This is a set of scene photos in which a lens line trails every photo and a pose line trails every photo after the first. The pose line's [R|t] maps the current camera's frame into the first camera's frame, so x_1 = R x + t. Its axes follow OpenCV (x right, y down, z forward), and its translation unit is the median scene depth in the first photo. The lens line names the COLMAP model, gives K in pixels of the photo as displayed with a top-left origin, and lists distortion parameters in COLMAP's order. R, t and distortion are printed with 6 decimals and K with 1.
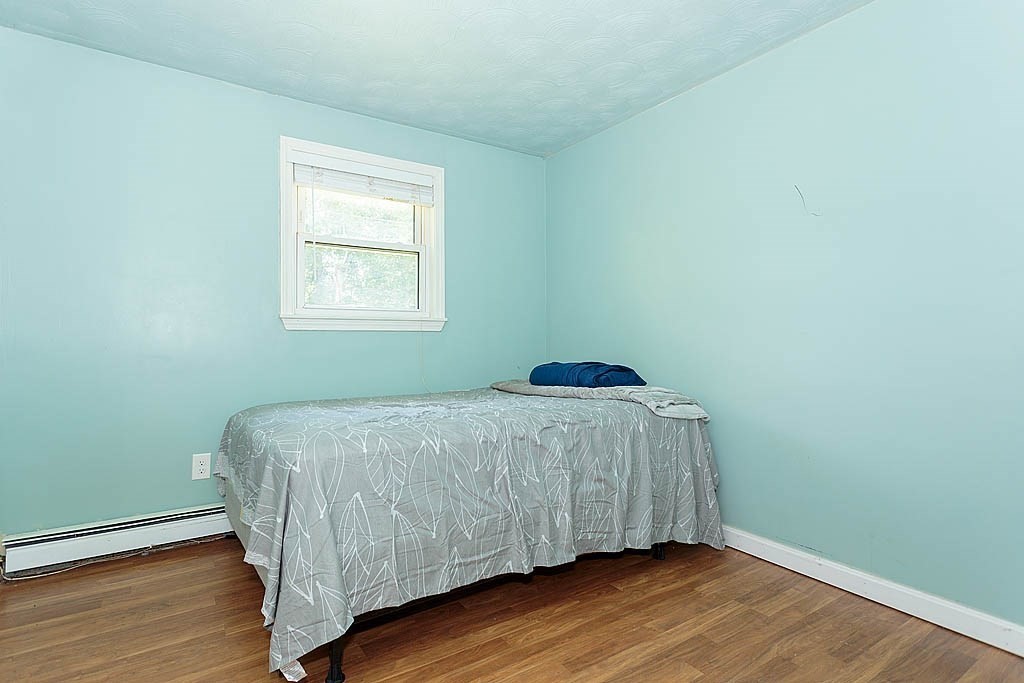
lens RADIAL K [[494.6, 0, 494.0], [0, 494.6, 347.7], [0, 0, 1]] dist [0.000341, 0.000079]
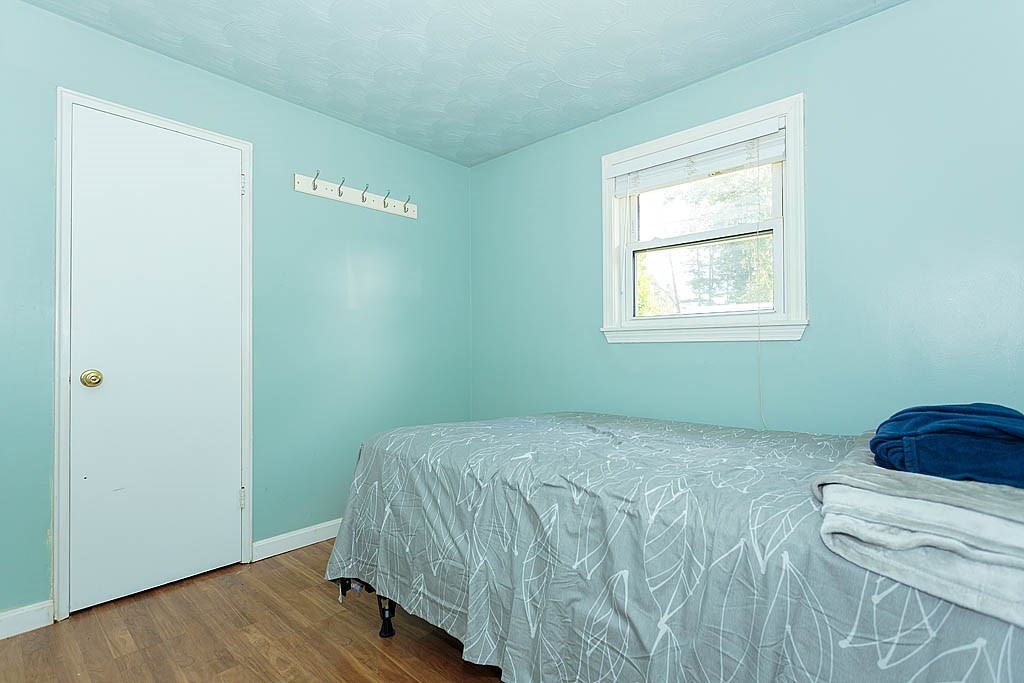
lens RADIAL K [[494.6, 0, 494.0], [0, 494.6, 347.7], [0, 0, 1]] dist [0.000341, 0.000079]
pose [[0.240758, -0.007505, -0.970556, 0.727811], [-0.015637, 0.999810, -0.011610, -0.015821], [0.970459, 0.017971, 0.240595, 0.748375]]
